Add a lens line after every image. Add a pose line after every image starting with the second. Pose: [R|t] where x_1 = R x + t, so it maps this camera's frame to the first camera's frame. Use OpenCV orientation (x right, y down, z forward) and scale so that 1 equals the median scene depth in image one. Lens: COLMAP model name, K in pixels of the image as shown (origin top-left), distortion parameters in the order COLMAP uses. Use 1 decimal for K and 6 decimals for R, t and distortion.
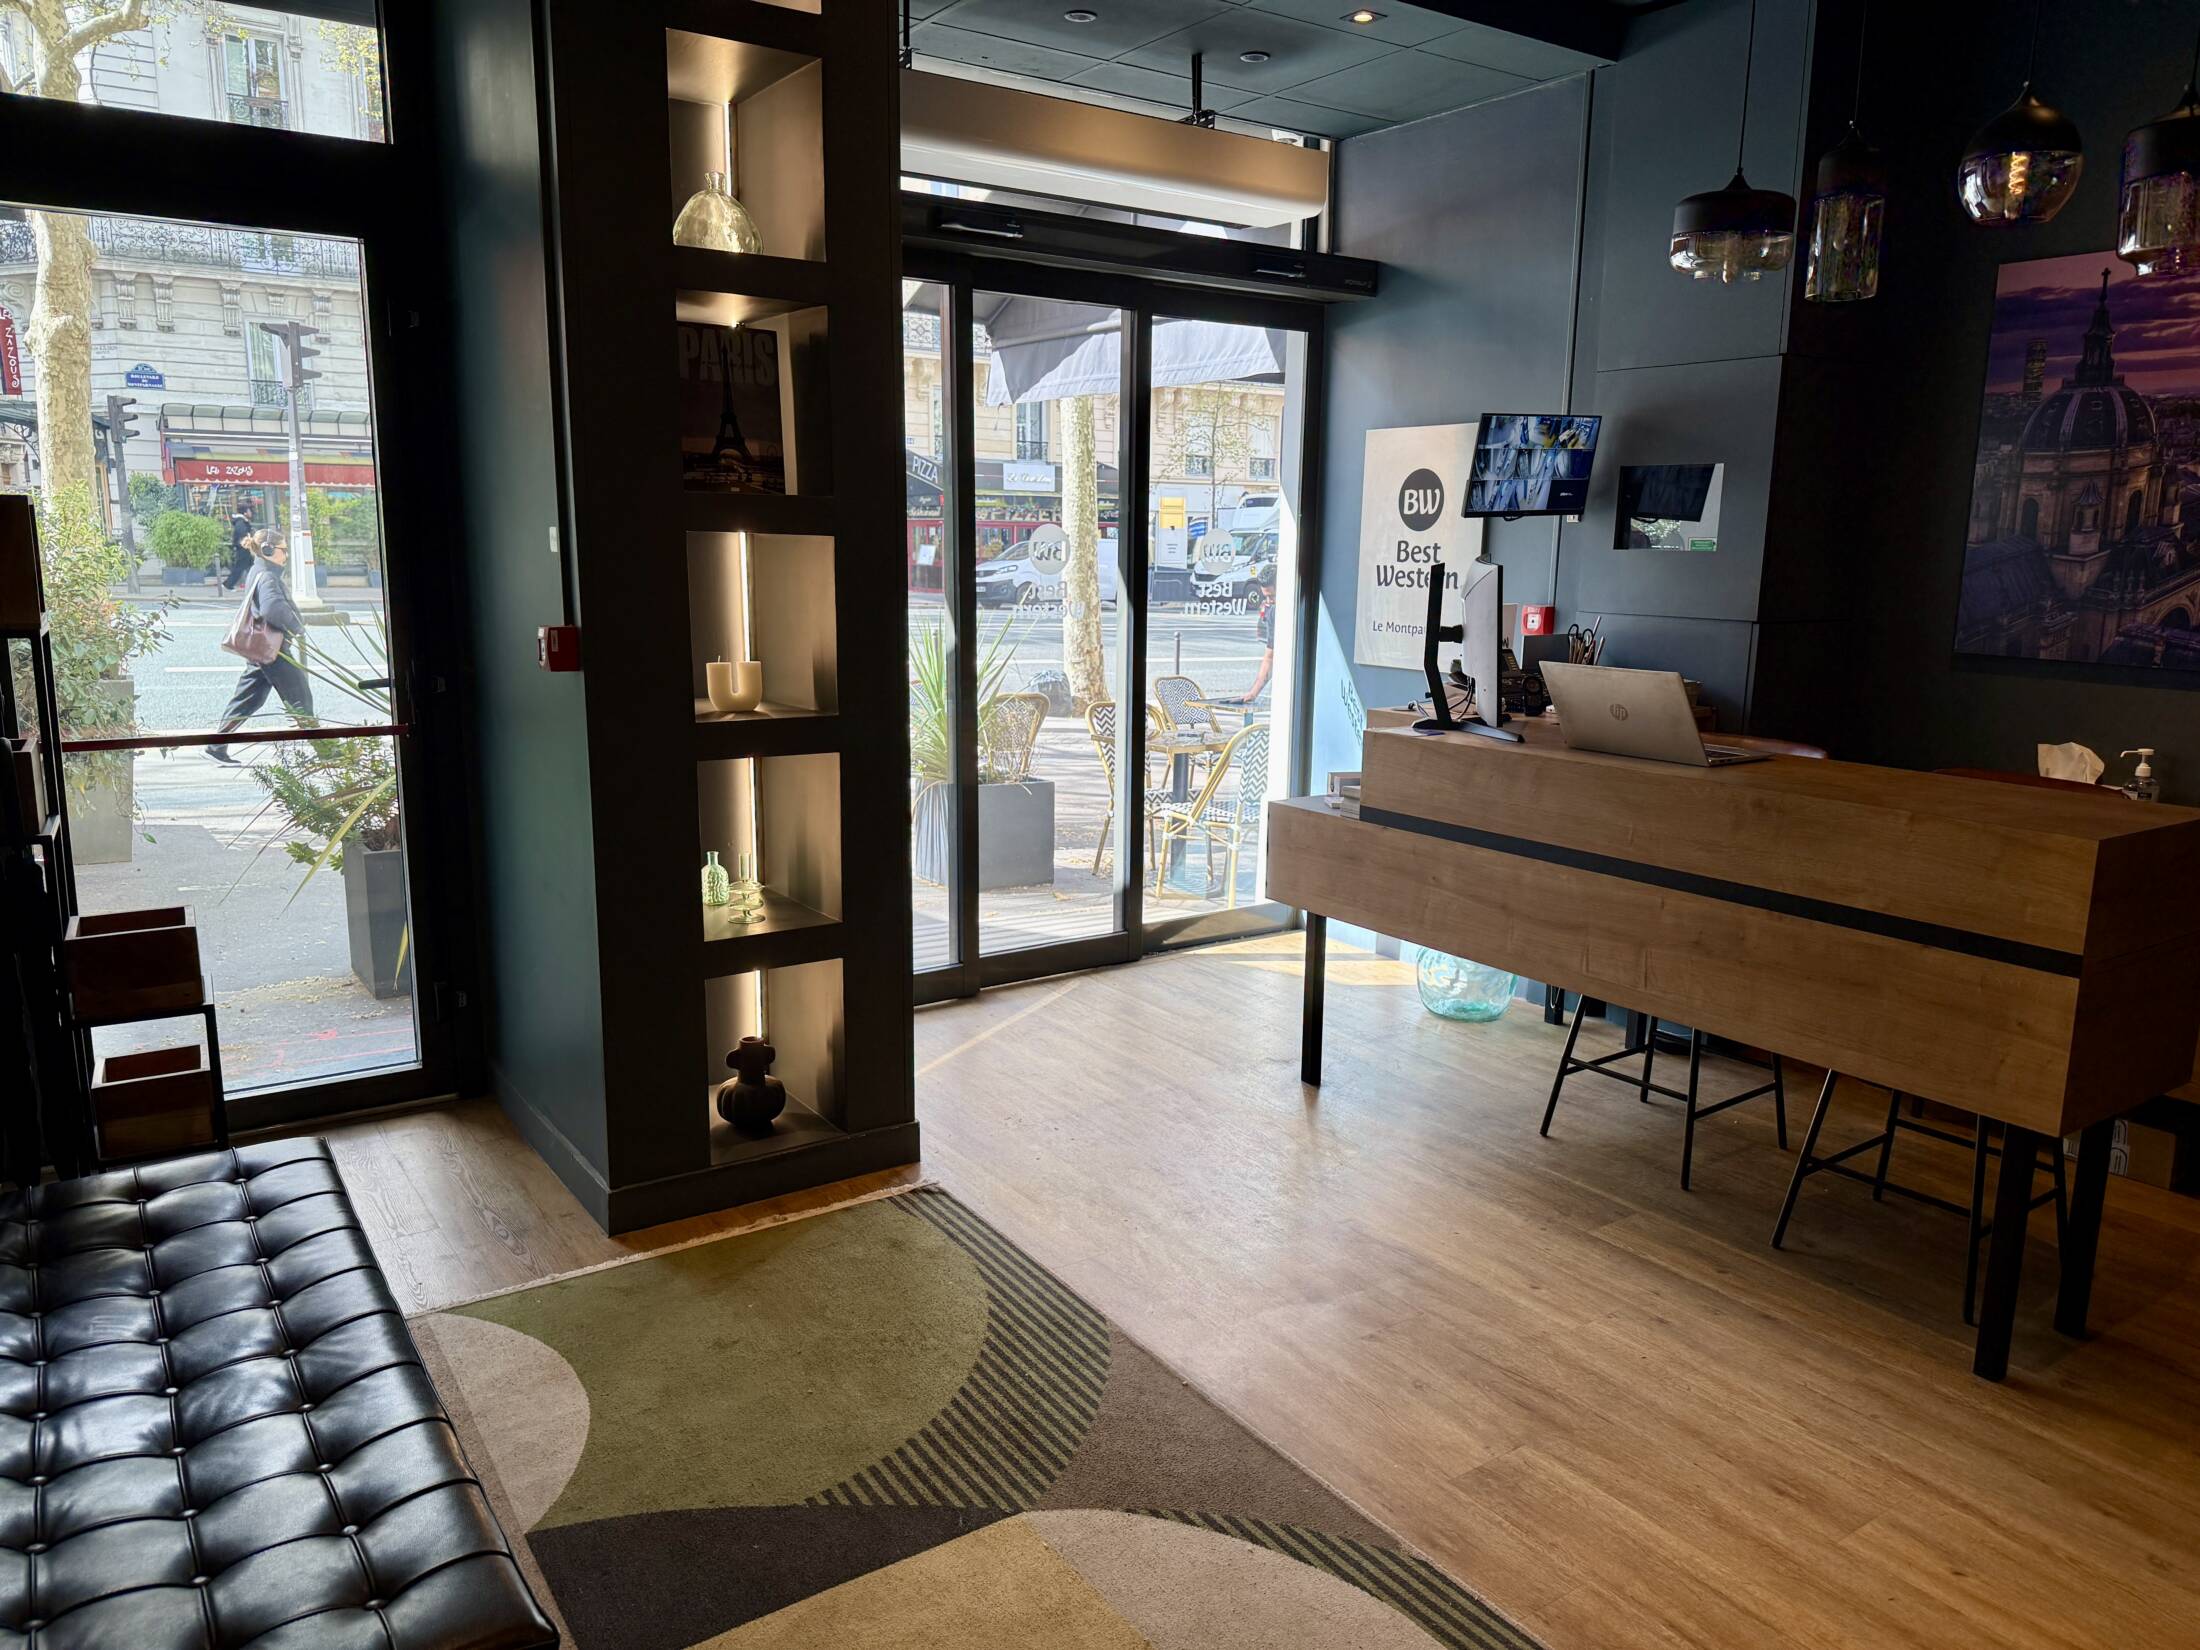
lens RADIAL K [[1579.9, 0, 1098.1], [0, 1579.9, 837.3], [0, 0, 1]] dist [0.067170, -0.080430]
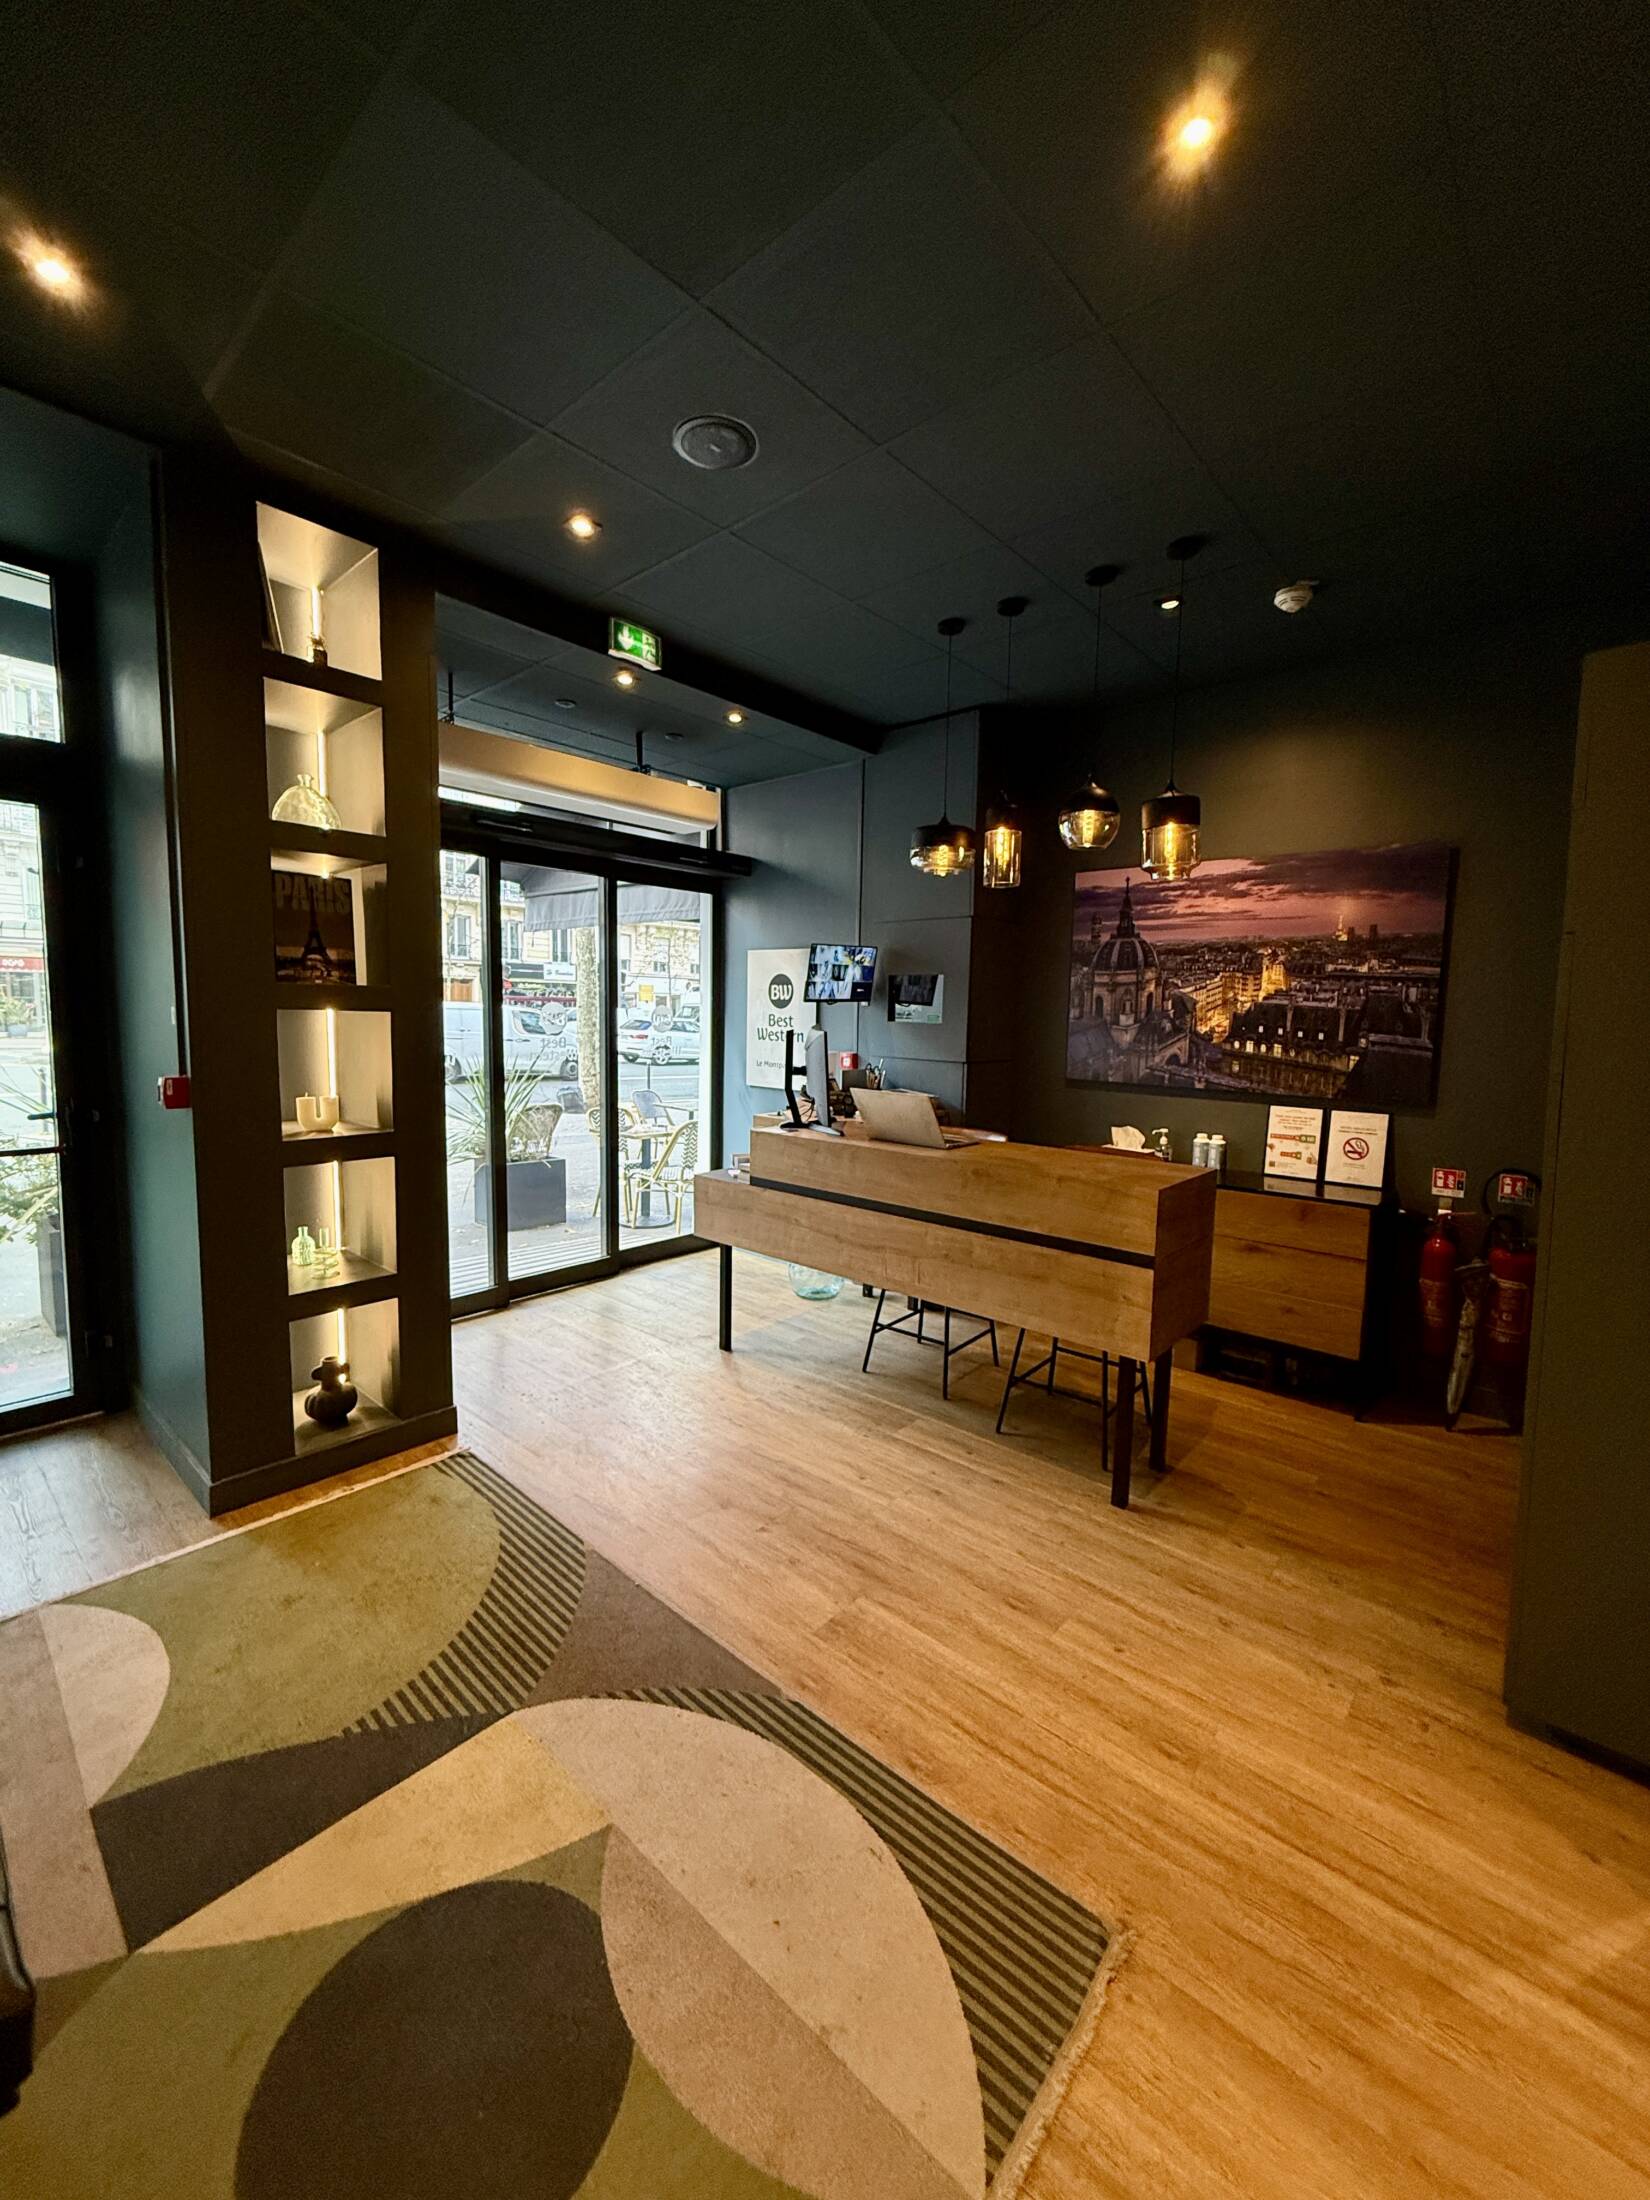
lens RADIAL K [[890.2, 0, 832.5], [0, 890.2, 1084.4], [0, 0, 1]] dist [0.002928, 0.000596]
pose [[0.969637, -0.015629, 0.244050, 0.030590], [0.040032, 0.994638, -0.095354, -0.026186], [-0.241251, 0.102228, 0.965063, 0.096774]]
